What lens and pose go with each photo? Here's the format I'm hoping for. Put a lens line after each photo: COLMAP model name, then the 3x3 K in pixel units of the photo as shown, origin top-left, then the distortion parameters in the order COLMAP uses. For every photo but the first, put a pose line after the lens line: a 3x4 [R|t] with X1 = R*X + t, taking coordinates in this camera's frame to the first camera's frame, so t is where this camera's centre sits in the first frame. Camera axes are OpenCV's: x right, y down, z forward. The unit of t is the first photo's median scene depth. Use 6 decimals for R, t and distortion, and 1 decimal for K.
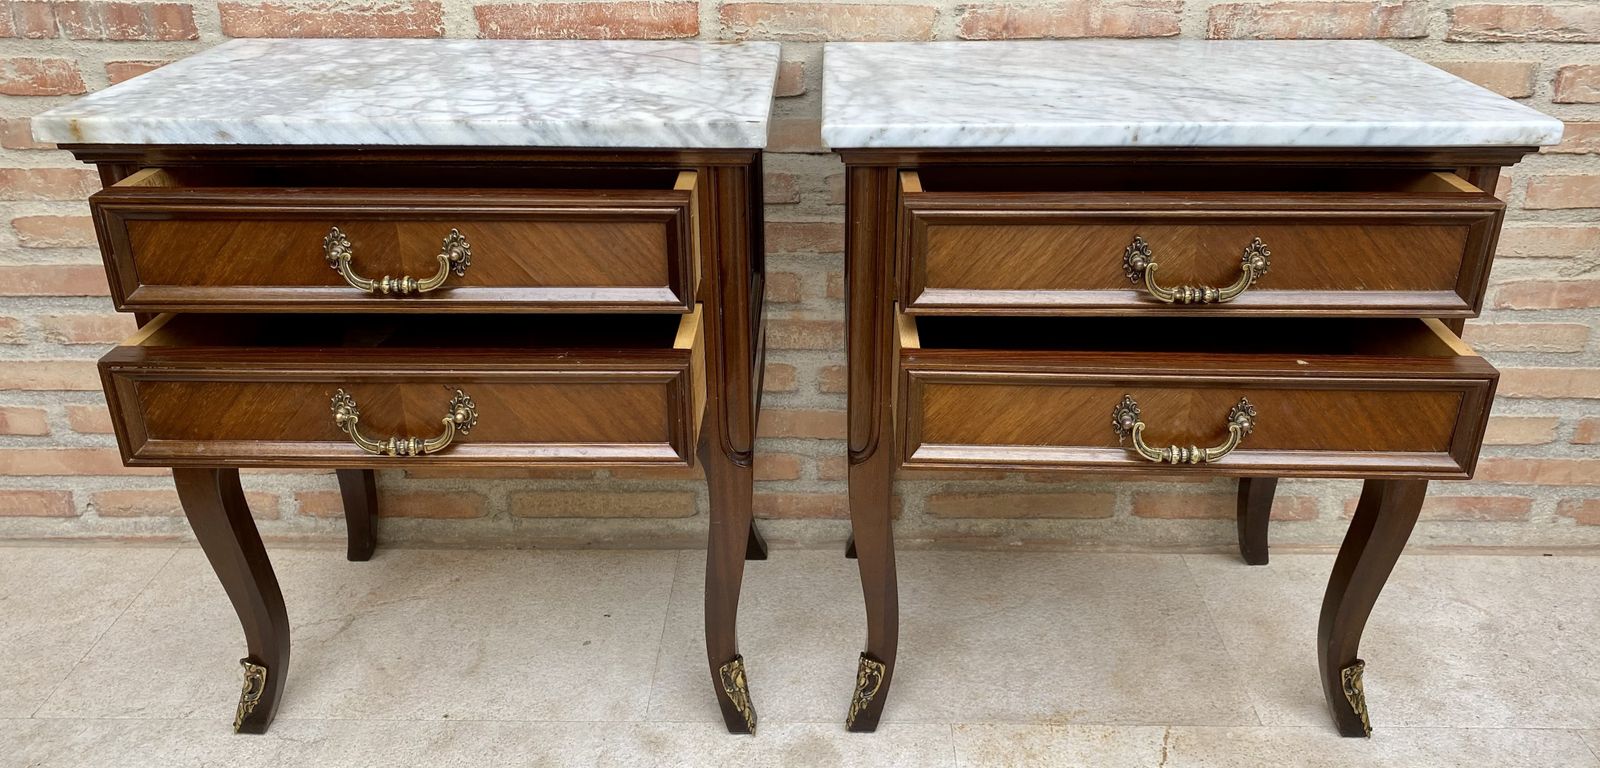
lens RADIAL K [[1249.2, 0, 815.0], [0, 1249.2, 356.8], [0, 0, 1]] dist [0.016803, -0.001183]
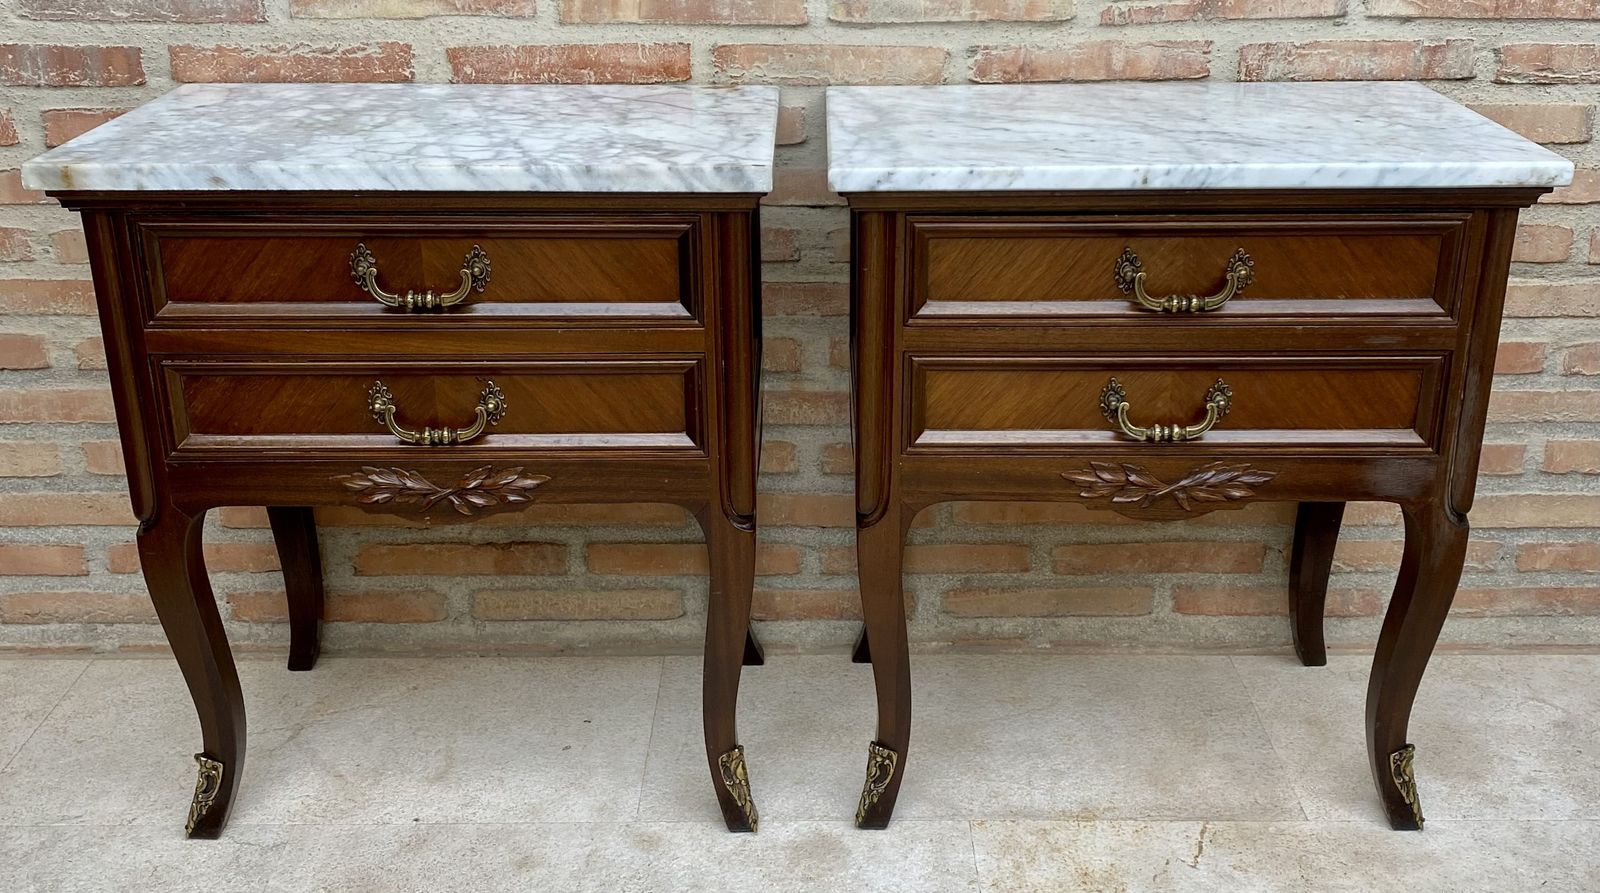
lens RADIAL K [[1701.0, 0, 824.8], [0, 1701.0, 452.5], [0, 0, 1]] dist [0.038038, 0.000000]
pose [[0.999870, -0.006386, 0.014804, -0.013934], [0.006912, 0.999337, -0.035734, 0.064416], [-0.014566, 0.035831, 0.999252, -0.250531]]
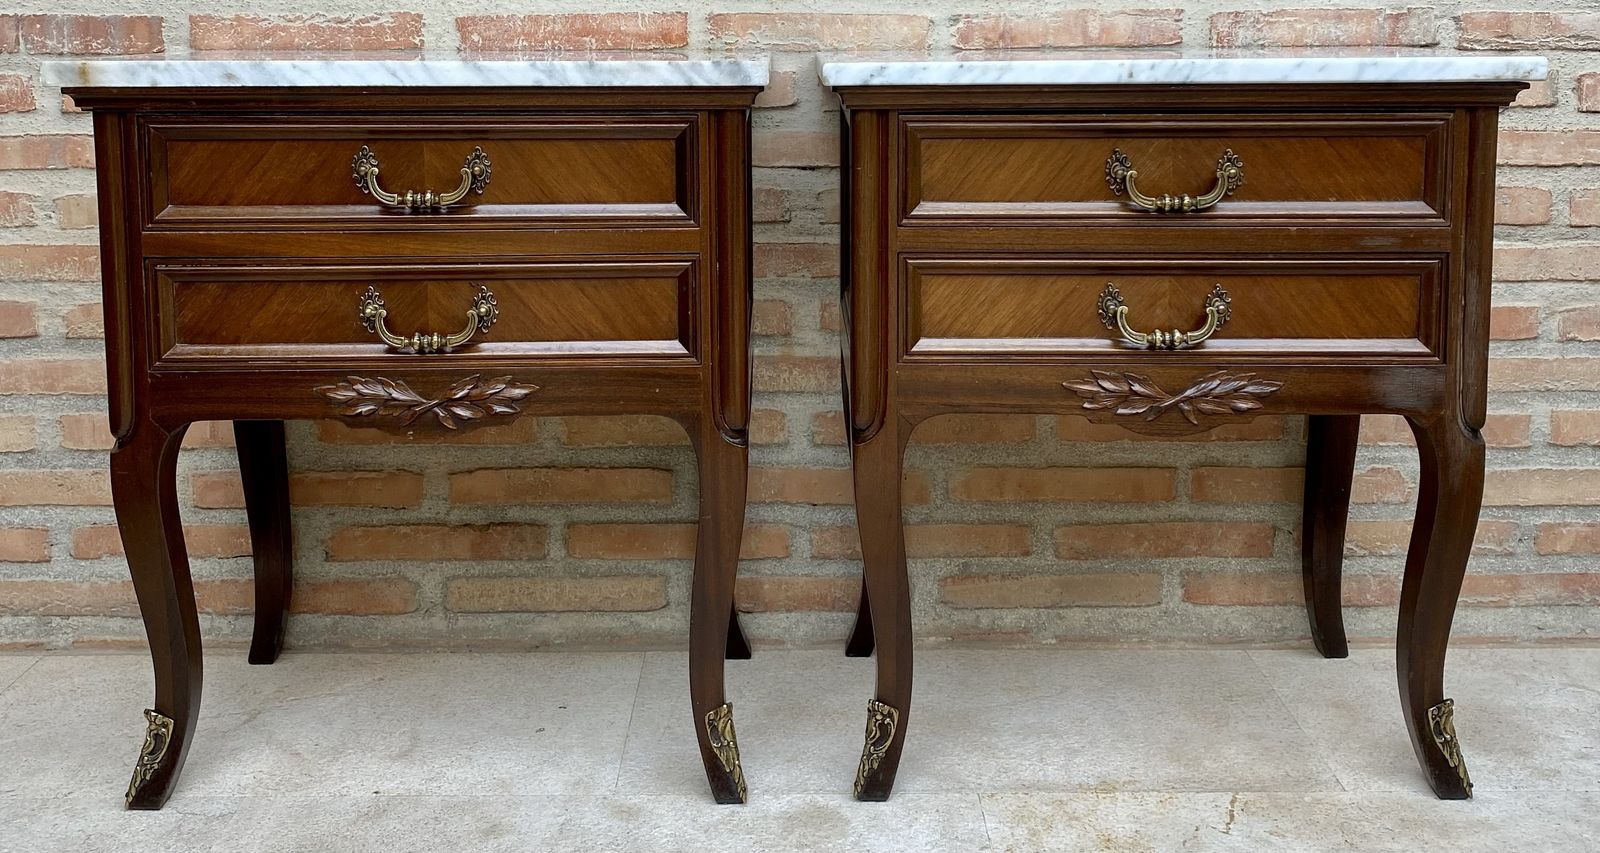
lens RADIAL K [[1690.6, 0, 795.0], [0, 1690.6, 177.3], [0, 0, 1]] dist [0.015001, 0.000000]
pose [[0.999888, -0.005052, 0.014093, -0.027722], [0.009201, 0.949933, -0.312318, 0.246576], [-0.011809, 0.312413, 0.949873, -0.205271]]
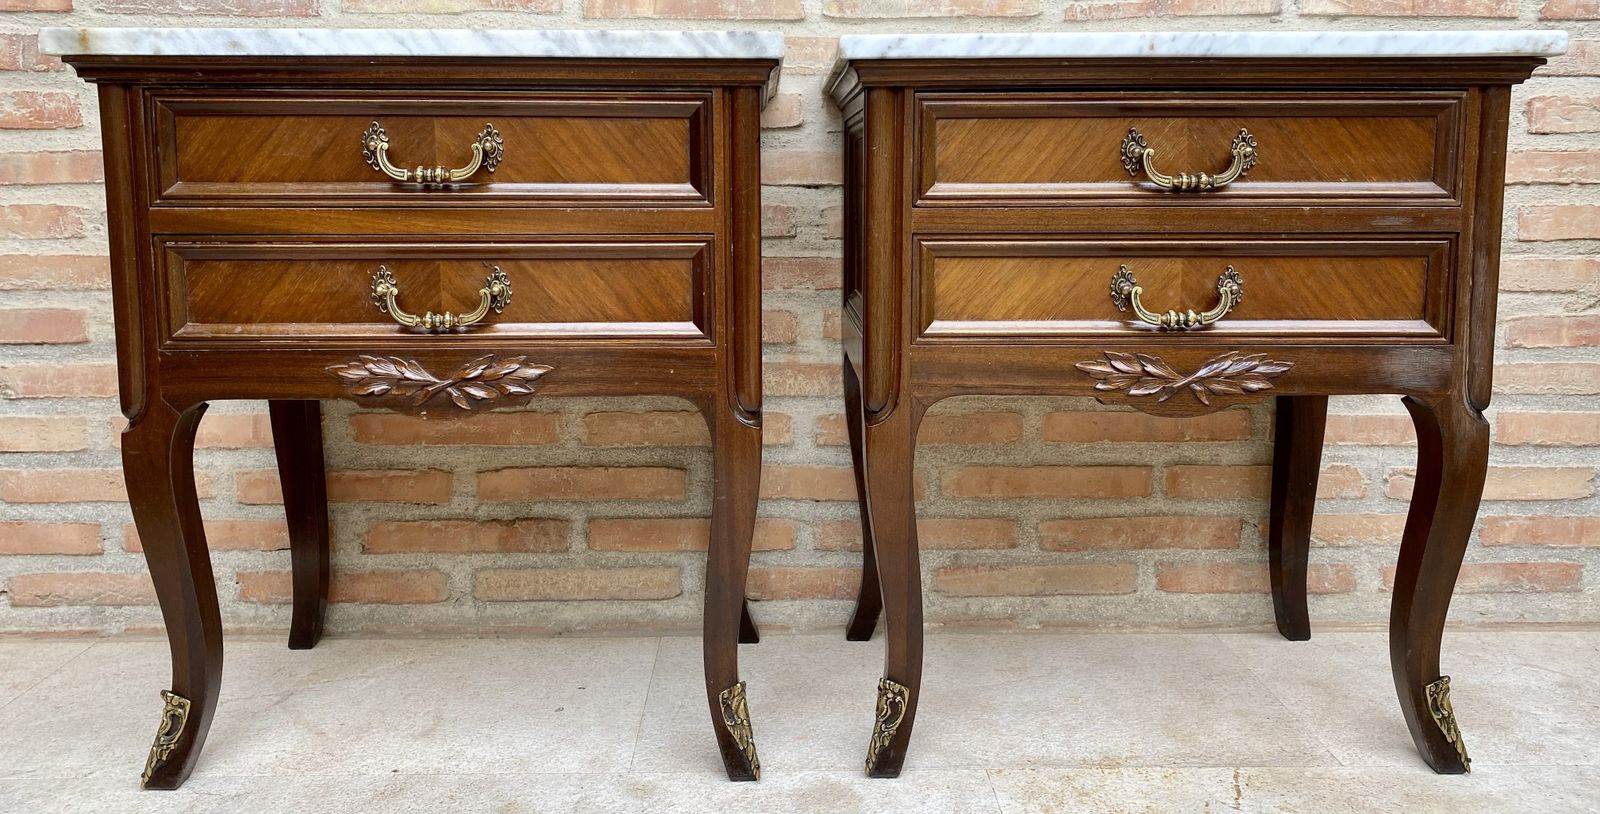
lens RADIAL K [[1246.2, 0, 790.7], [0, 1246.2, 313.8], [0, 0, 1]] dist [0.000008, 0.024525]
pose [[0.999579, -0.004283, 0.028698, -0.047472], [0.012846, 0.952156, -0.305343, 0.247156], [-0.026017, 0.305583, 0.951810, 0.087757]]
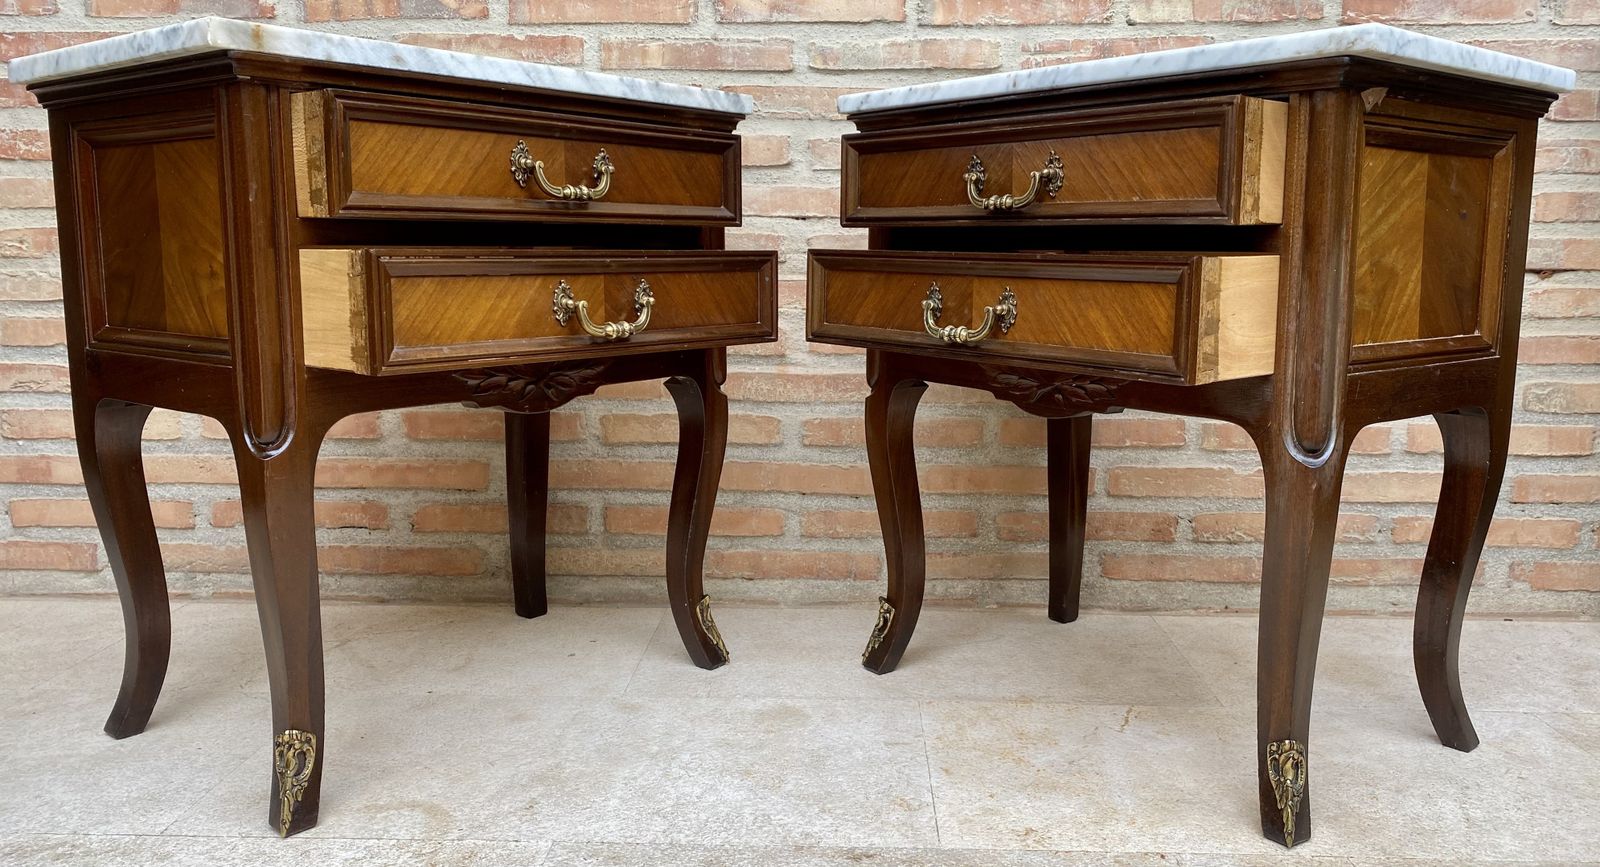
lens RADIAL K [[1257.2, 0, 822.4], [0, 1257.2, 404.4], [0, 0, 1]] dist [0.030956, -0.021389]
pose [[0.999868, 0.007982, -0.014150, 0.040683], [-0.011722, 0.957513, -0.288151, 0.347293], [0.011249, 0.288279, 0.957480, -0.059982]]
